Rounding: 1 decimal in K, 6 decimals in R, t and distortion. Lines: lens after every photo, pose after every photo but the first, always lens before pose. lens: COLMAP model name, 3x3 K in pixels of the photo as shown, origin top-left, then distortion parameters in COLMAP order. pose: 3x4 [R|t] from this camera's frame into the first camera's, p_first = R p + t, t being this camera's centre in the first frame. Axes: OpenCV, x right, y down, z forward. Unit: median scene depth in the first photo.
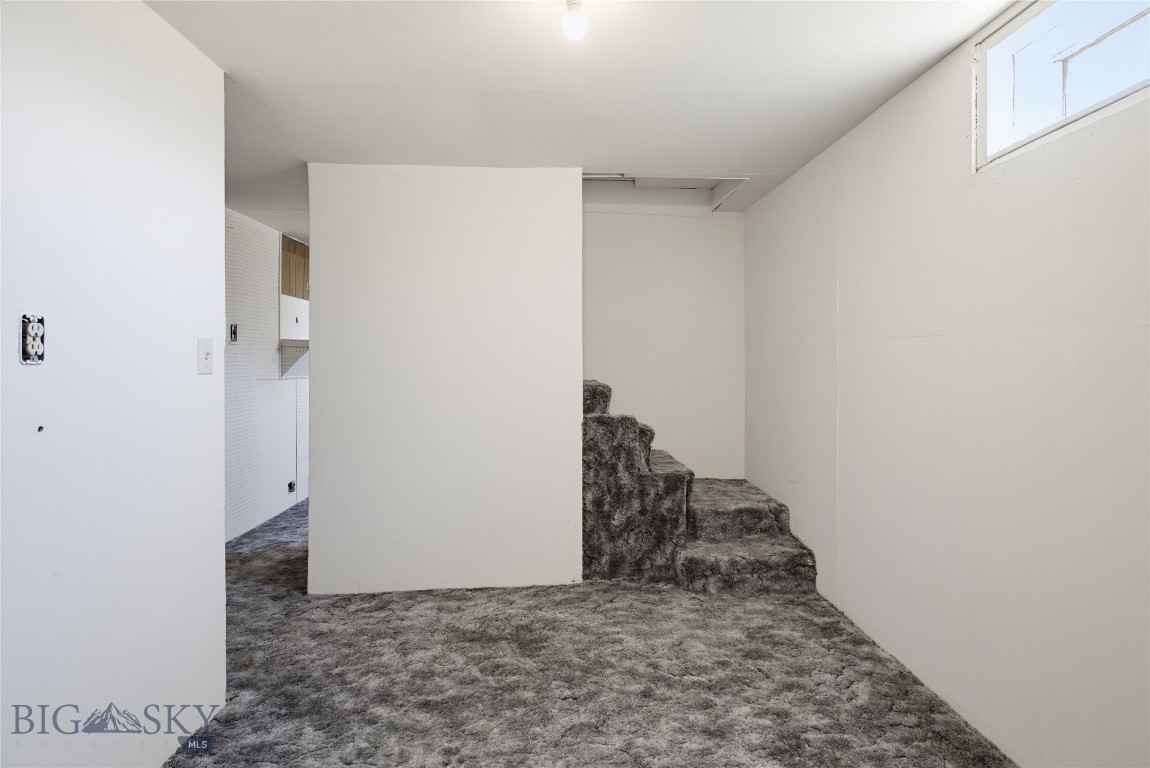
lens RADIAL K [[577.4, 0, 577.2], [0, 577.4, 355.6], [0, 0, 1]] dist [-0.001478, 0.000818]
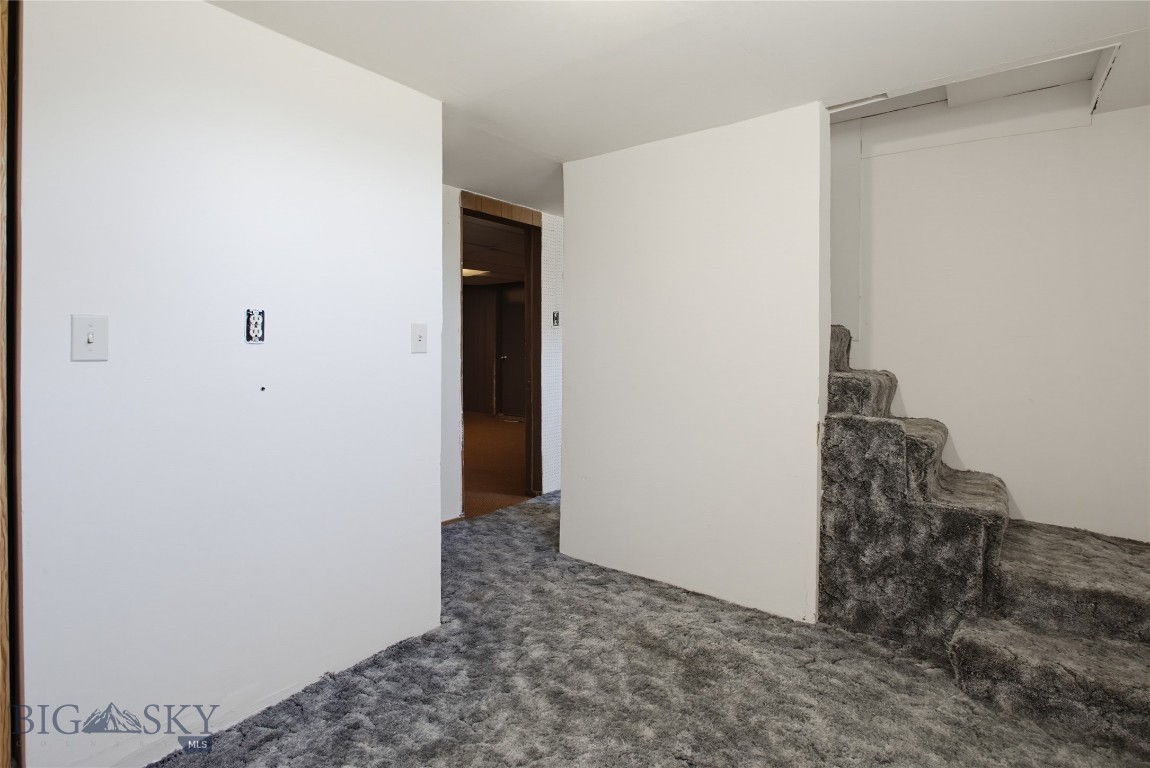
lens RADIAL K [[555.5, 0, 574.5], [0, 555.5, 342.4], [0, 0, 1]] dist [-0.004166, 0.001130]
pose [[0.762633, 0.006410, -0.646799, 0.253936], [-0.001998, 0.999969, 0.007553, -0.000070], [0.646828, -0.004468, 0.762623, 0.211202]]
